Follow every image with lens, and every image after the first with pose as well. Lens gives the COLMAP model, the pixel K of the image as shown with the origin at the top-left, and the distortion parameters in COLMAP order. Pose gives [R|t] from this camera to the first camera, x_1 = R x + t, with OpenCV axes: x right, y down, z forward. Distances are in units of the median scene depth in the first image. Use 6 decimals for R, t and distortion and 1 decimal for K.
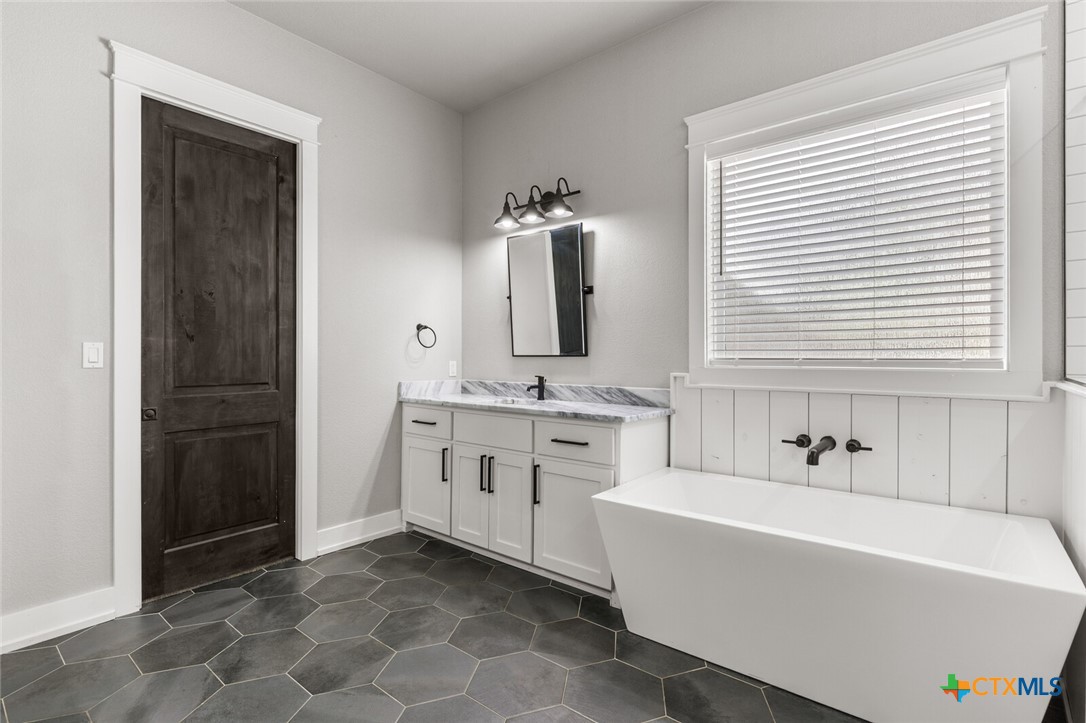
lens RADIAL K [[520.6, 0, 547.5], [0, 520.6, 355.2], [0, 0, 1]] dist [-0.000474, -0.000234]
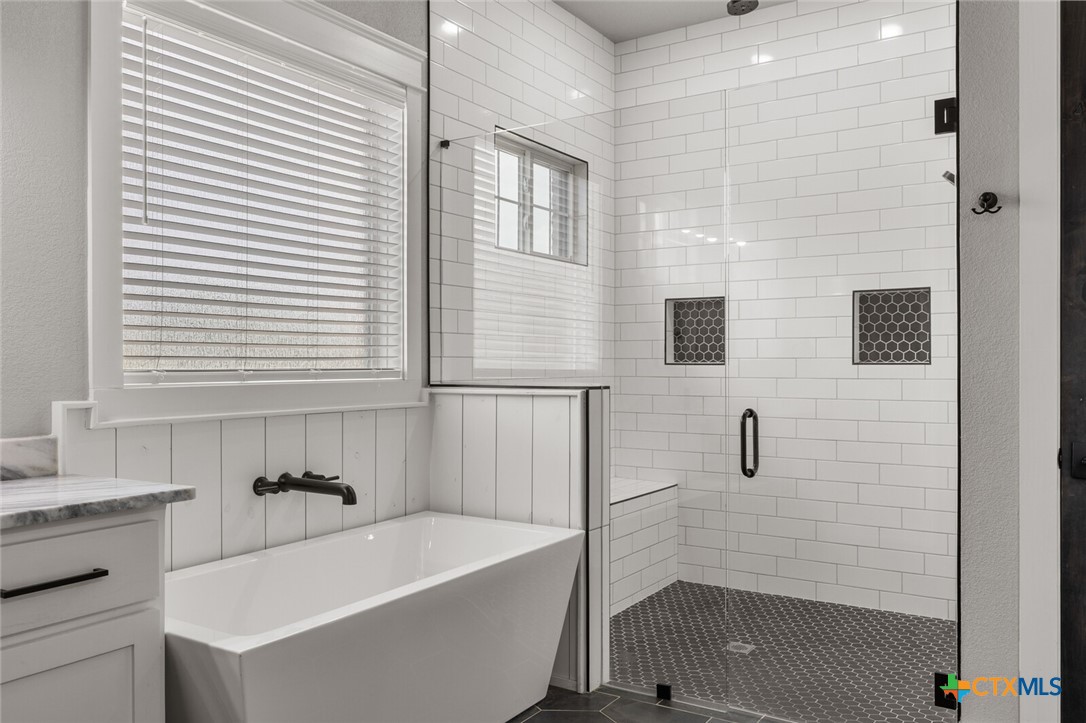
lens RADIAL K [[850.1, 0, 544.2], [0, 850.1, 361.0], [0, 0, 1]] dist [-0.001955, -0.002420]
pose [[-0.117589, 0.003870, 0.993055, -0.673382], [0.001673, 0.999992, -0.003699, -0.000579], [-0.993061, 0.001226, -0.117595, 0.726666]]
